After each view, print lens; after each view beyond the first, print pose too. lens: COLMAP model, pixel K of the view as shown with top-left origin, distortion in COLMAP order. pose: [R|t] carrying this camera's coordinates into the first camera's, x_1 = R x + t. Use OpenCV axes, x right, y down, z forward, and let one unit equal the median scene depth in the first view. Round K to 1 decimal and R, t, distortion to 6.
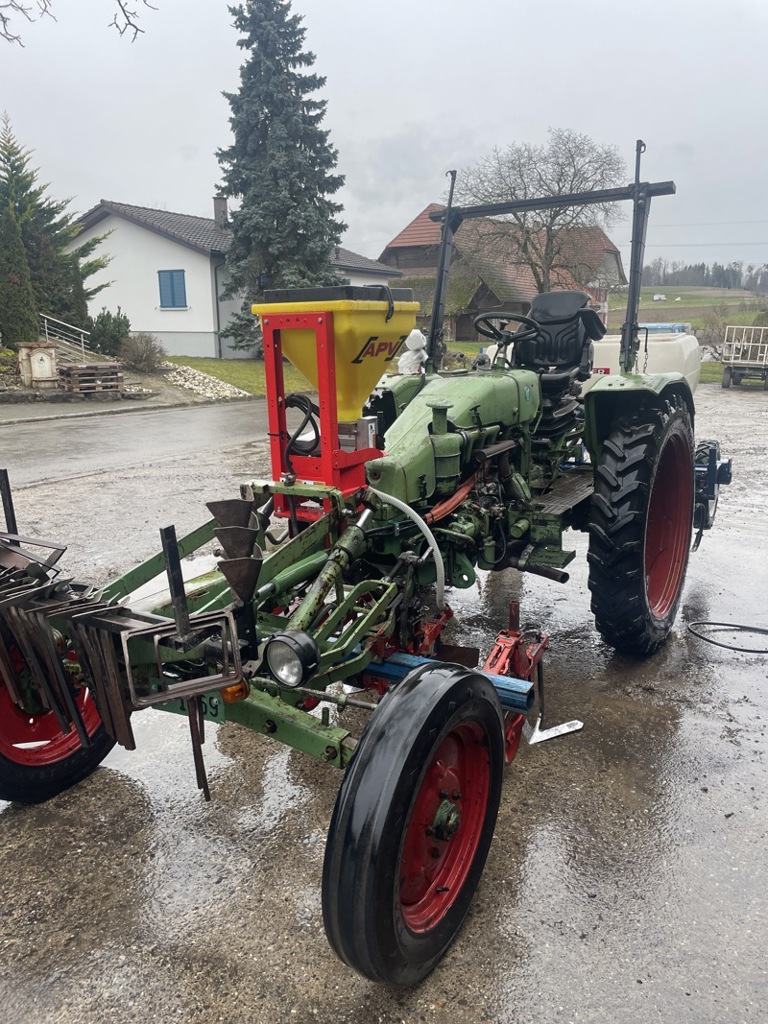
lens RADIAL K [[784.5, 0, 384.0], [0, 784.5, 512.0], [0, 0, 1]] dist [0.070148, -0.109945]
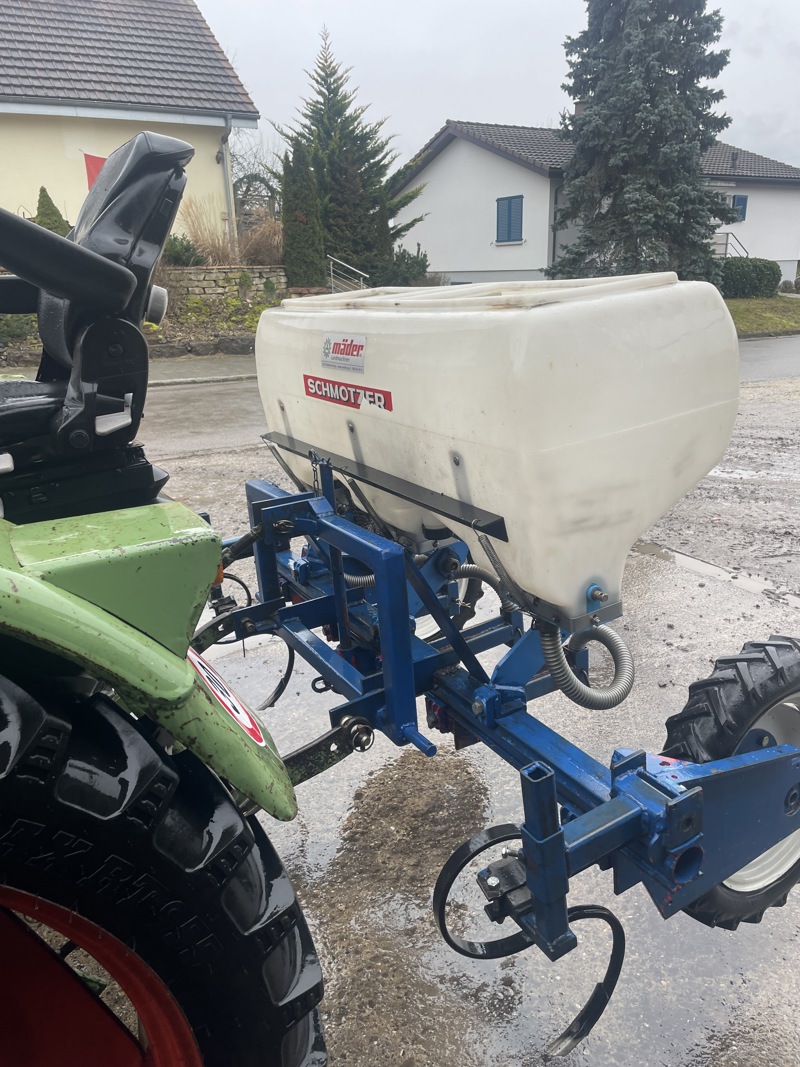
lens RADIAL K [[817.4, 0, 400.0], [0, 817.4, 533.5], [0, 0, 1]] dist [0.070148, -0.109945]
pose [[0.874885, 0.127234, -0.467319, 0.100819], [-0.086157, 0.990373, 0.108346, -0.034462], [0.476605, -0.054528, 0.877425, 0.154520]]
